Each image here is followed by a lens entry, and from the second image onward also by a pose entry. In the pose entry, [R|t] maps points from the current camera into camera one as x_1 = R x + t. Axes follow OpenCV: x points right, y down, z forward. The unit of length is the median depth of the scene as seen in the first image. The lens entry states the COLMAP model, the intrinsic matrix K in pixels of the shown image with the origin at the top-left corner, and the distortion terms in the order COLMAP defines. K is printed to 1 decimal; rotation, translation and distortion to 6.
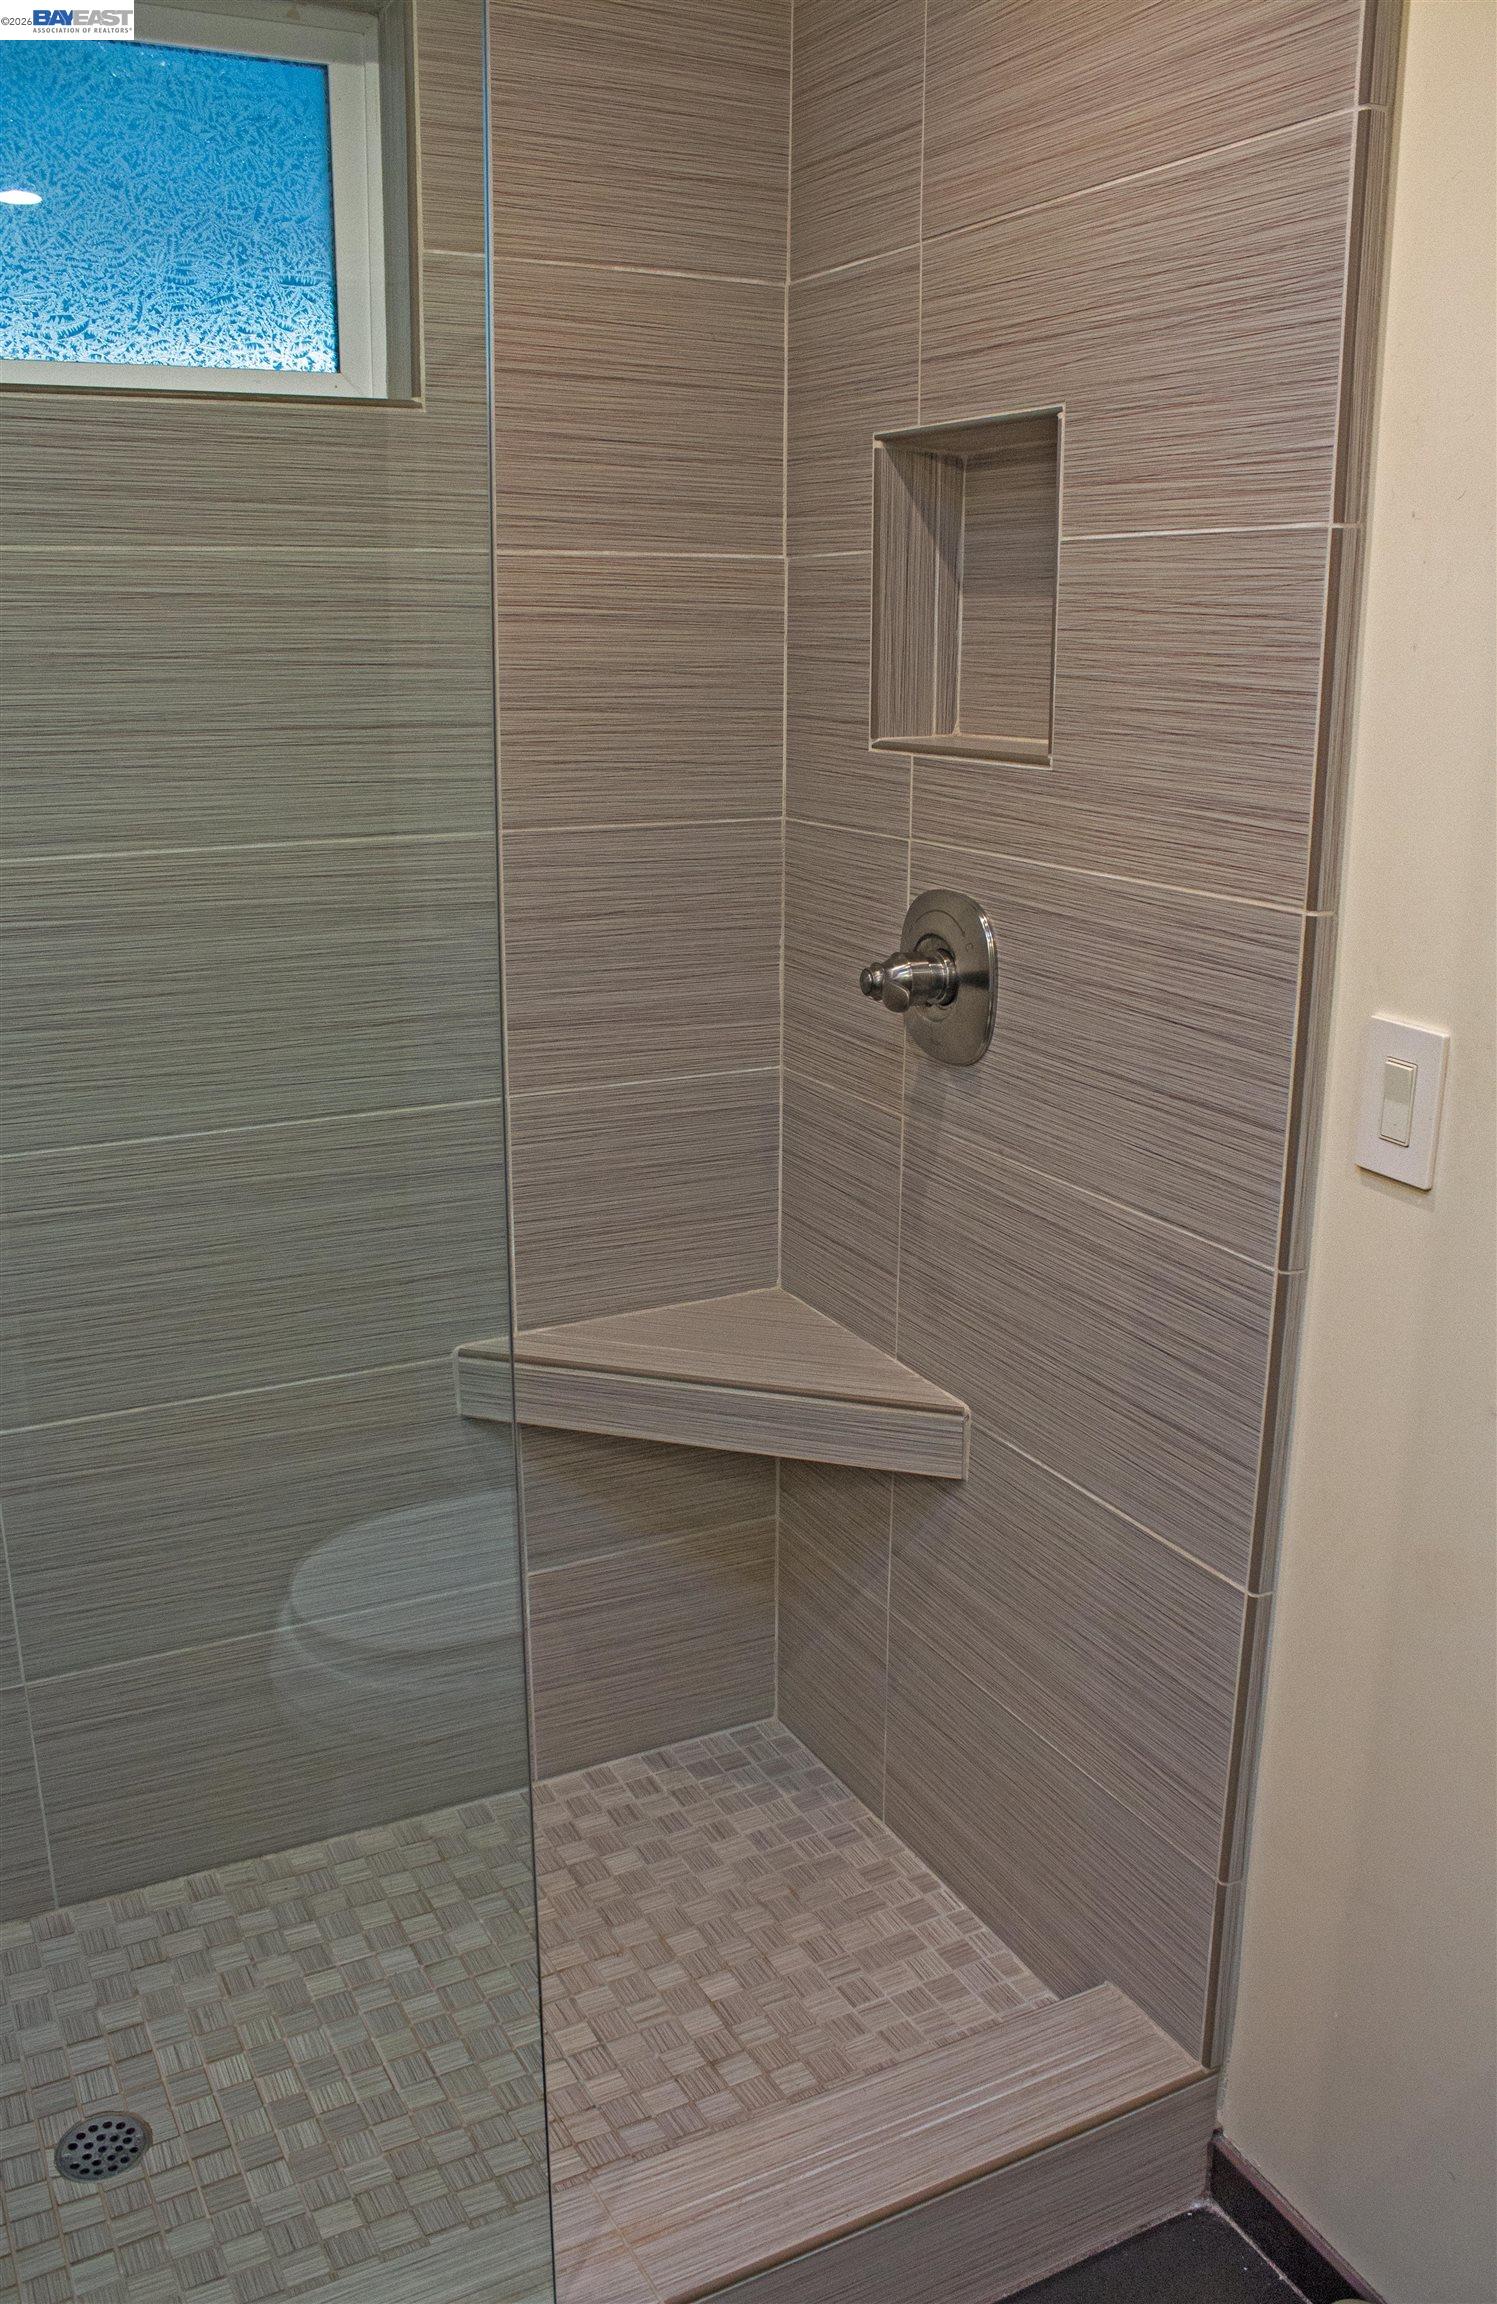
lens RADIAL K [[1962.2, 0, 750.5], [0, 1962.2, 1186.5], [0, 0, 1]] dist [-0.162215, 0.139691]
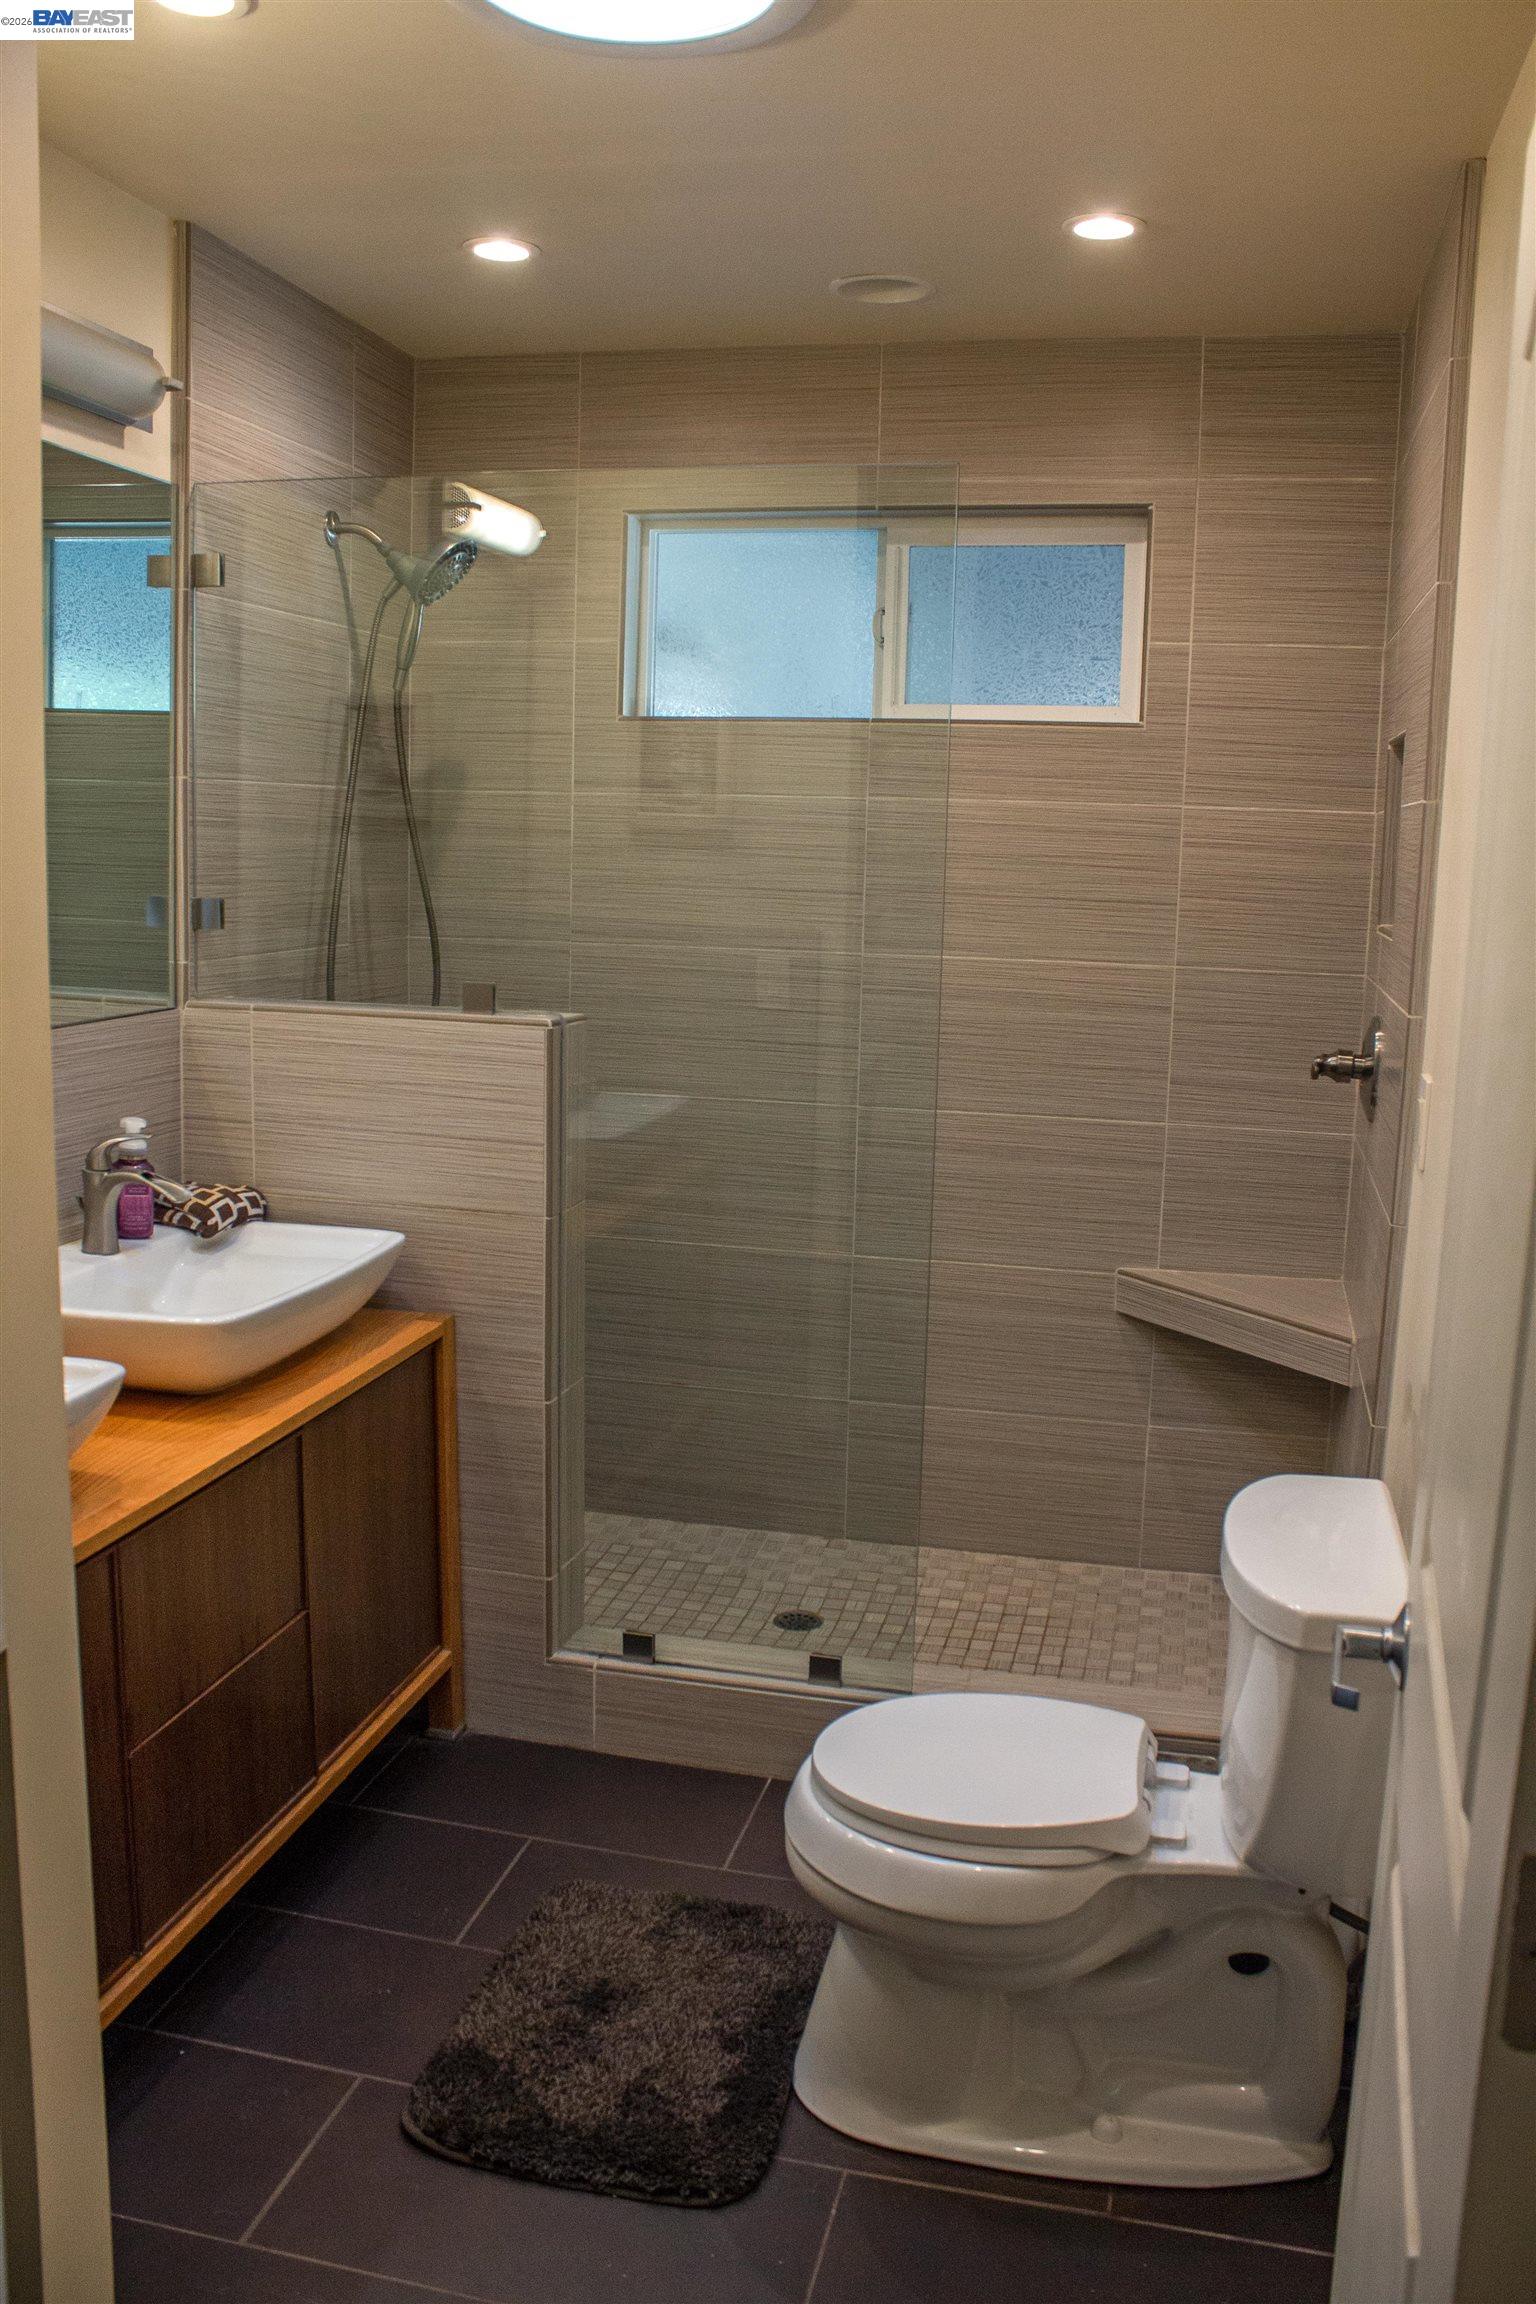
lens RADIAL K [[1925.4, 0, 768.0], [0, 1925.4, 1152.0], [0, 0, 1]] dist [-0.093493, 0.016743]
pose [[0.751524, 0.125137, -0.647728, 0.722932], [-0.204192, 0.977752, -0.048018, 0.133529], [0.627309, 0.168348, 0.760357, -0.488961]]
